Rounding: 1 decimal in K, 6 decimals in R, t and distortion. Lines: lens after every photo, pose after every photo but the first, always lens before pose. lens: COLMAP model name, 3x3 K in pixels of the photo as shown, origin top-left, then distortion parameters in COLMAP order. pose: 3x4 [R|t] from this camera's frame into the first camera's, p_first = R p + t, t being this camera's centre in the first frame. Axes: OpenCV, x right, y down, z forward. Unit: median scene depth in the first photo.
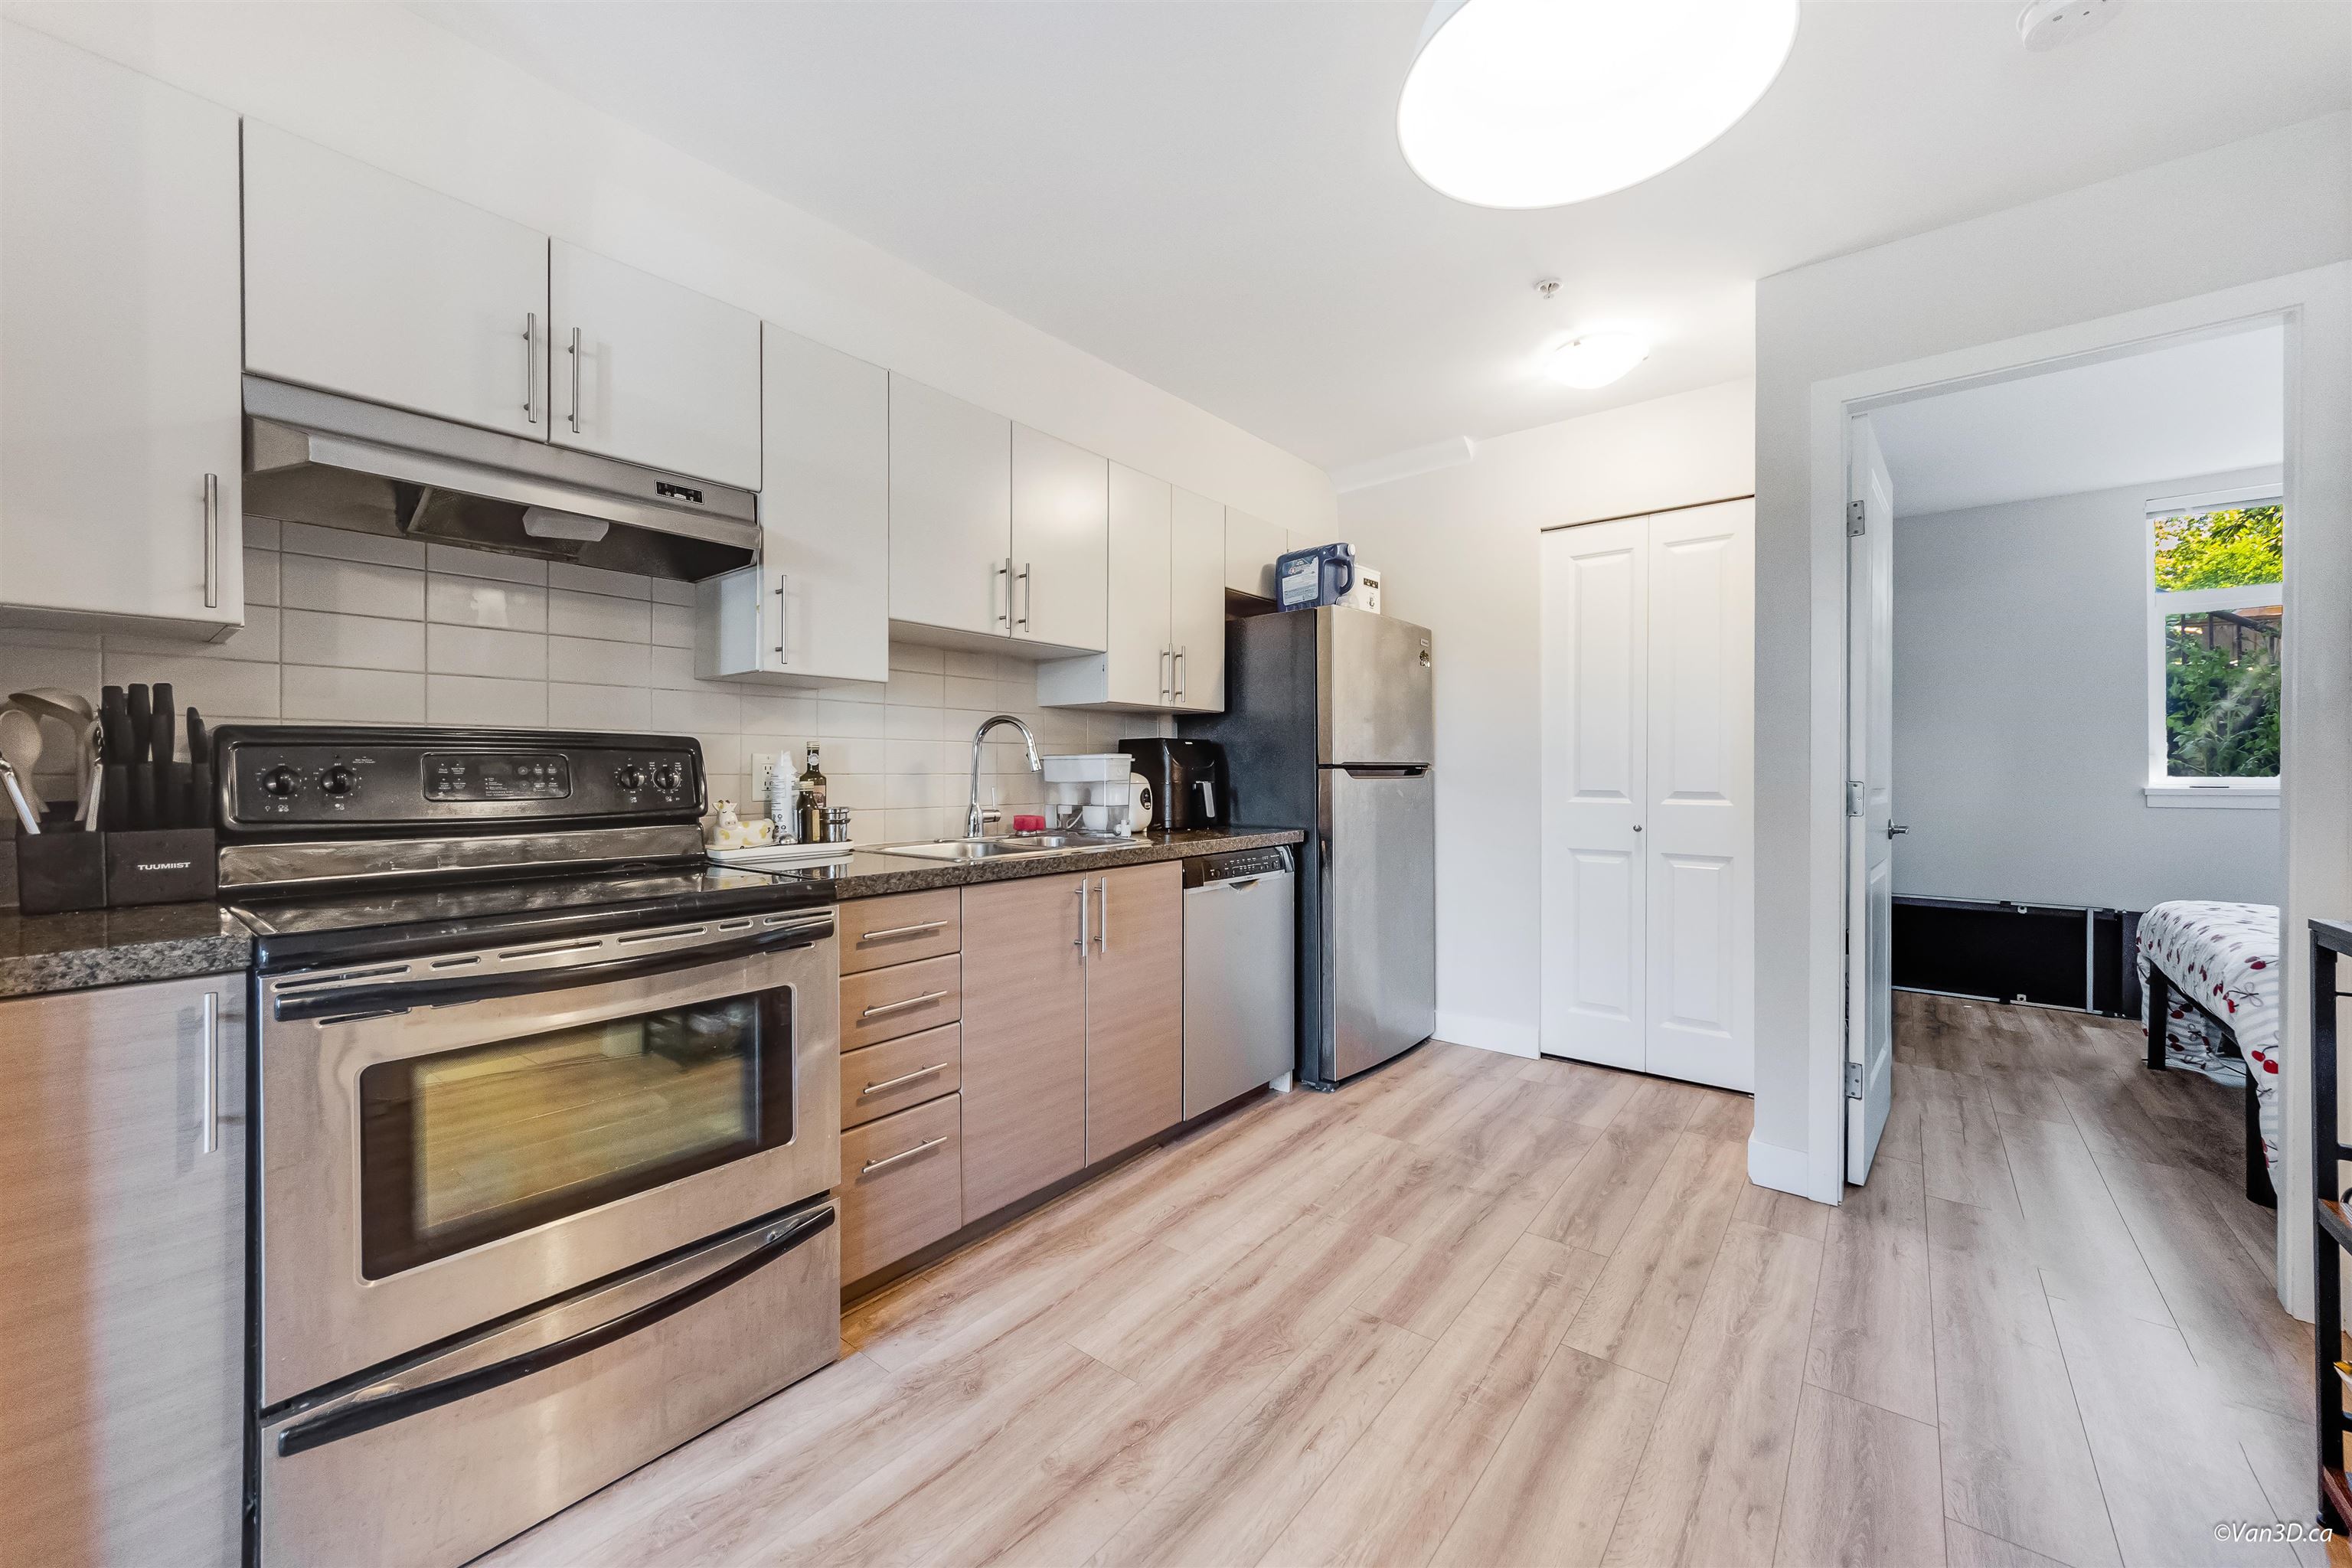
lens RADIAL K [[891.5, 0, 1195.0], [0, 891.5, 774.5], [0, 0, 1]] dist [-0.000588, -0.000891]
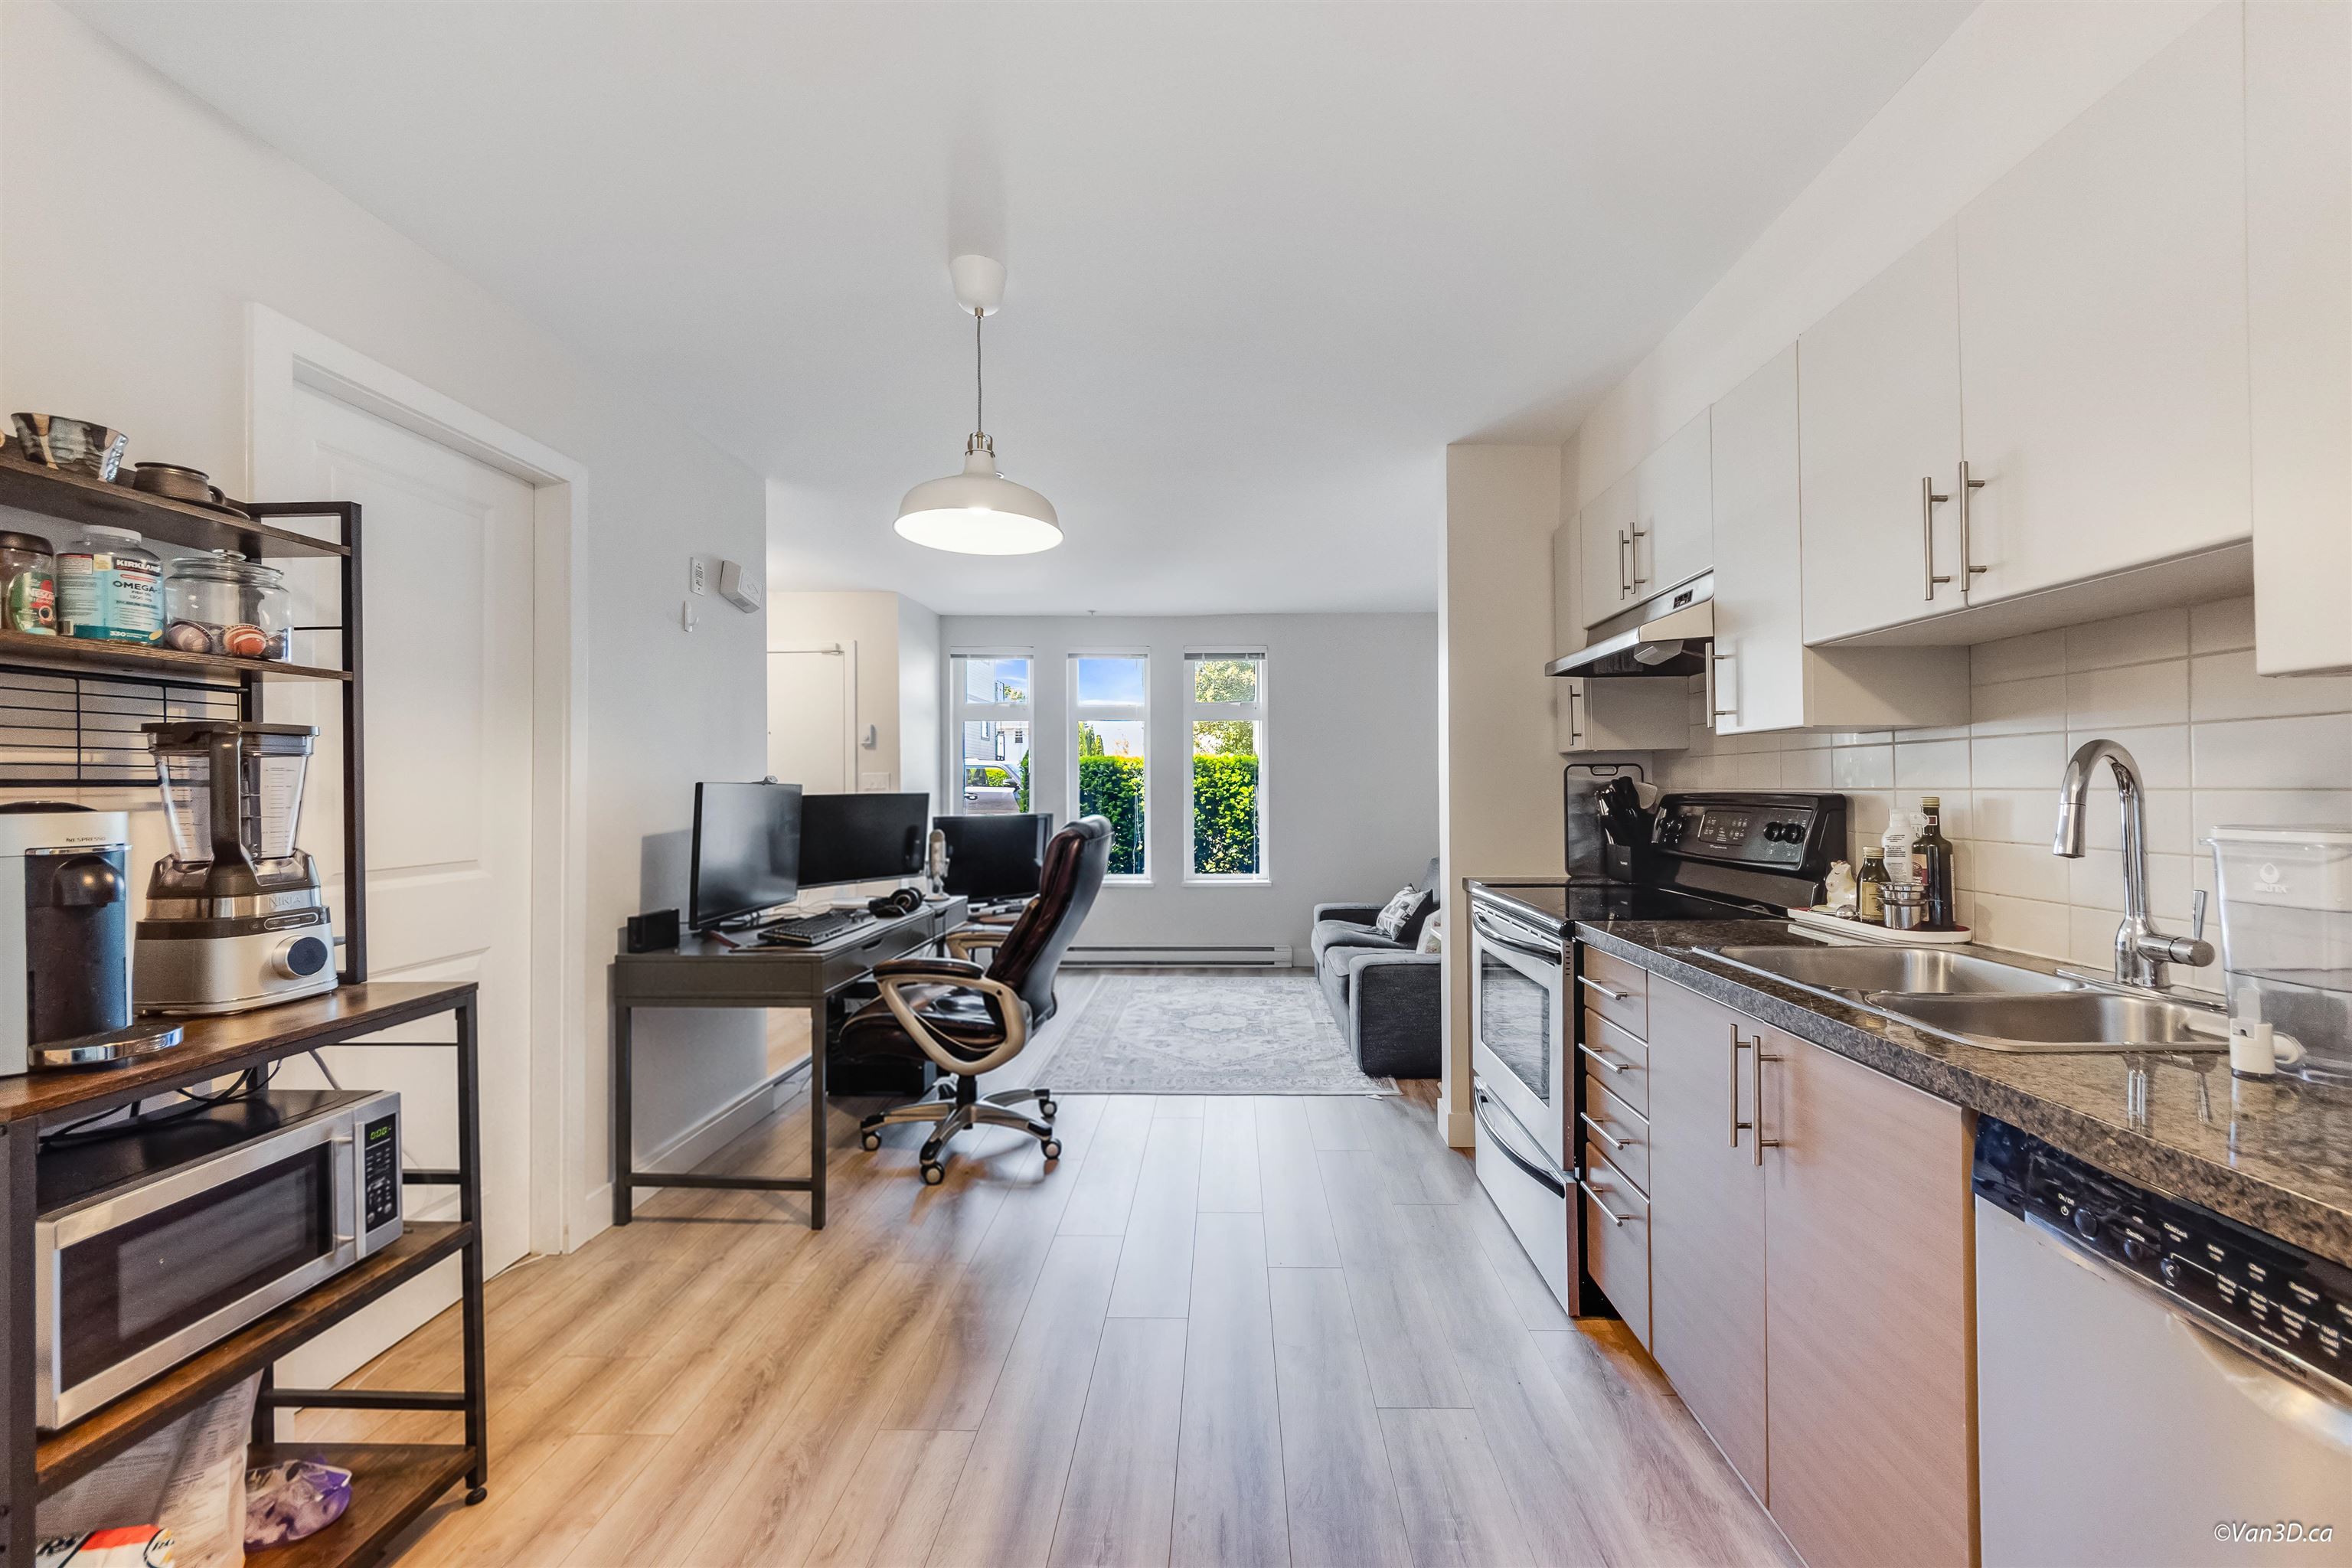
lens RADIAL K [[891.5, 0, 1189.0], [0, 891.5, 787.2], [0, 0, 1]] dist [-0.000588, -0.000891]
pose [[-0.813792, 0.004126, -0.581141, 0.557133], [0.005609, 0.999984, -0.000754, -0.050078], [0.581129, -0.003873, -0.813802, 1.305223]]
